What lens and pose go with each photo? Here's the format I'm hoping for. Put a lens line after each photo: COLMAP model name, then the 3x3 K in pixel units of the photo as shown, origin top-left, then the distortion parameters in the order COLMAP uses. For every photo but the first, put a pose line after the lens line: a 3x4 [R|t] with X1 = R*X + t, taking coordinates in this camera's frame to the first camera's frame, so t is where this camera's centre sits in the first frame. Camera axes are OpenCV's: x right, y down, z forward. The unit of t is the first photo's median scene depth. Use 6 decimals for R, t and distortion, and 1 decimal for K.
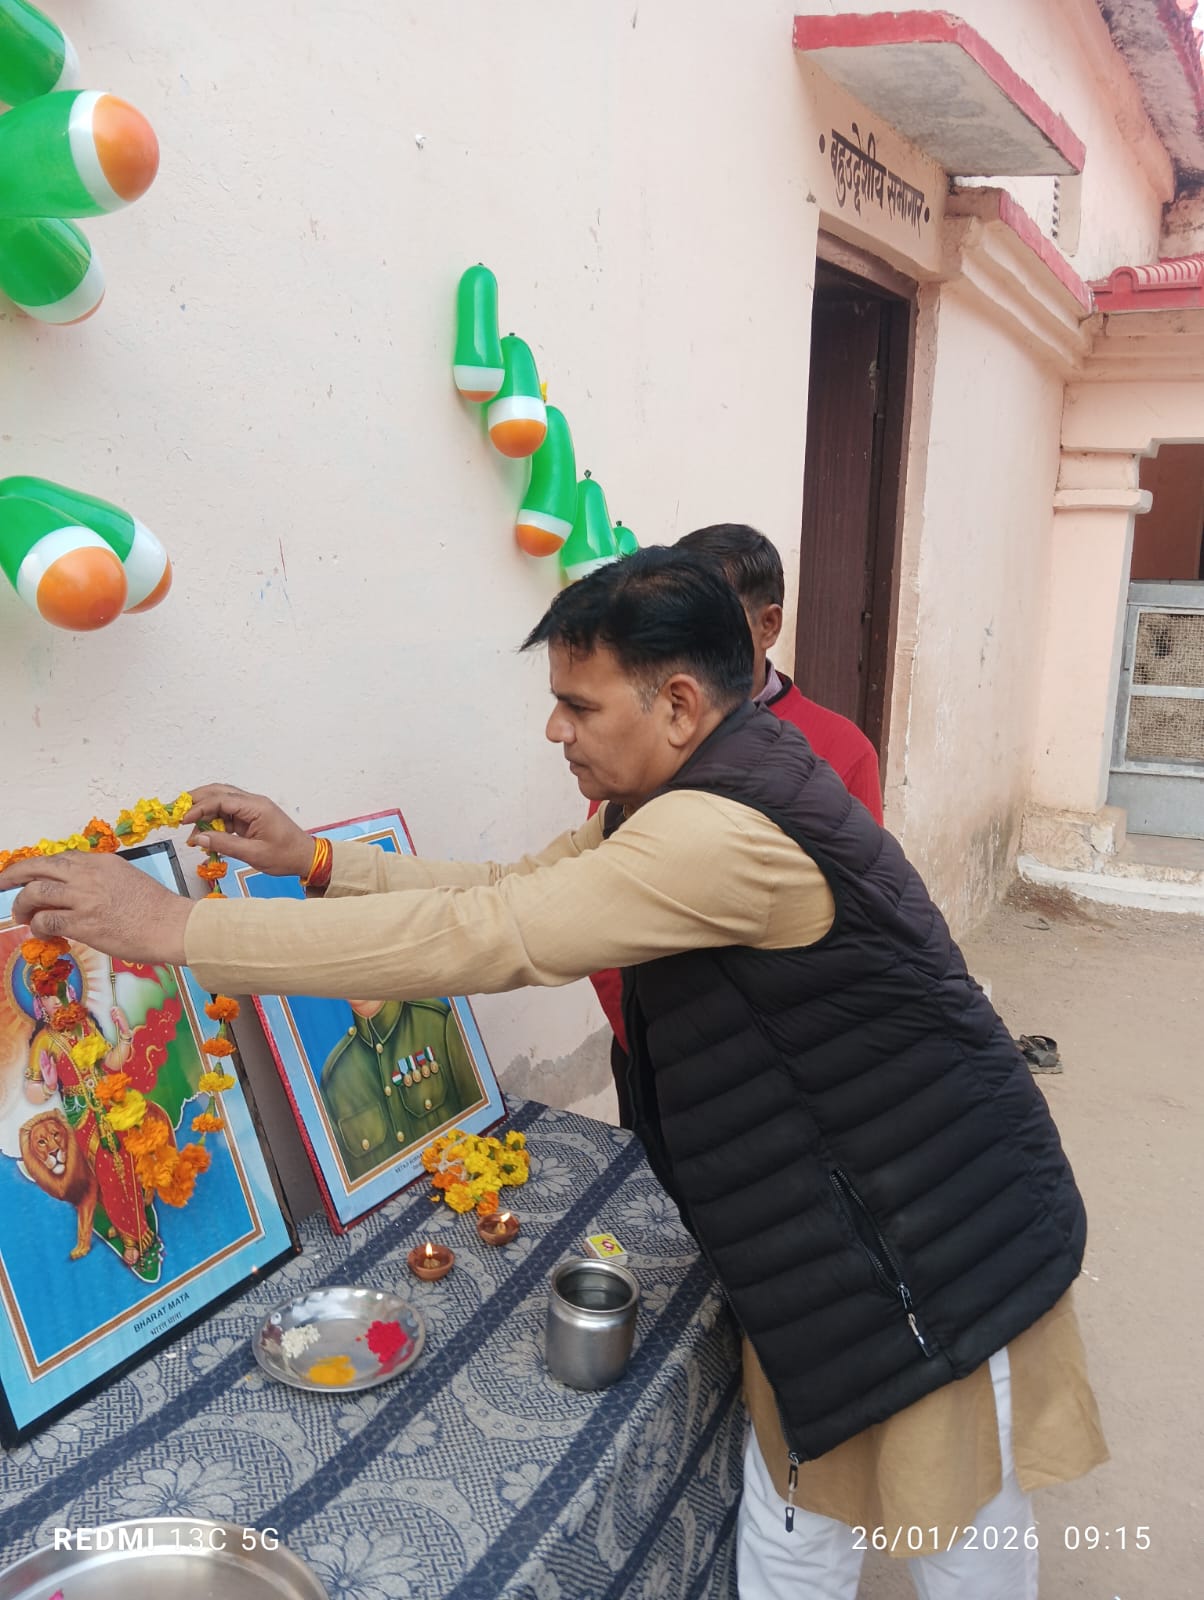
lens RADIAL K [[1252.7, 0, 602.0], [0, 1252.7, 800.0], [0, 0, 1]] dist [0.026020, -0.114992]
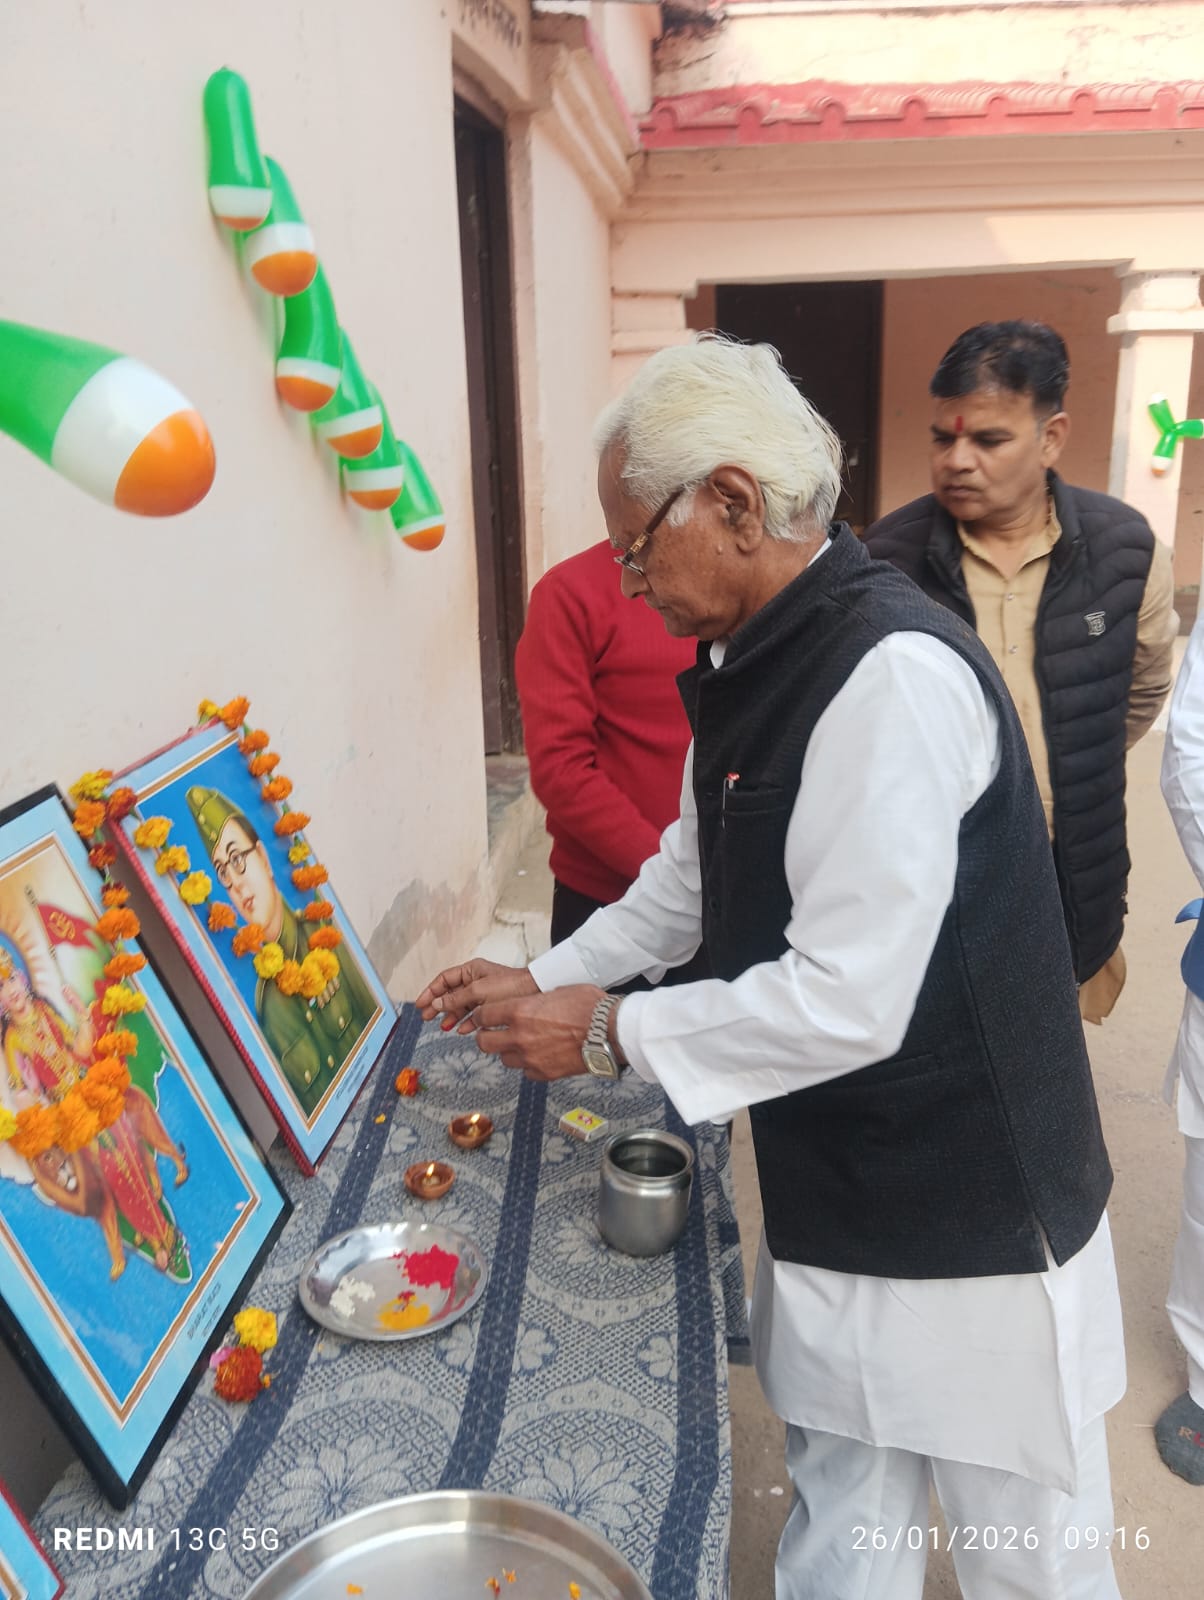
lens RADIAL K [[1250.9, 0, 603.5], [0, 1250.9, 834.4], [0, 0, 1]] dist [0.000284, -0.088963]
pose [[0.924107, -0.162333, 0.345941, -0.306582], [0.115005, 0.981459, 0.153339, -0.016924], [-0.364419, -0.101917, 0.925641, 0.110207]]
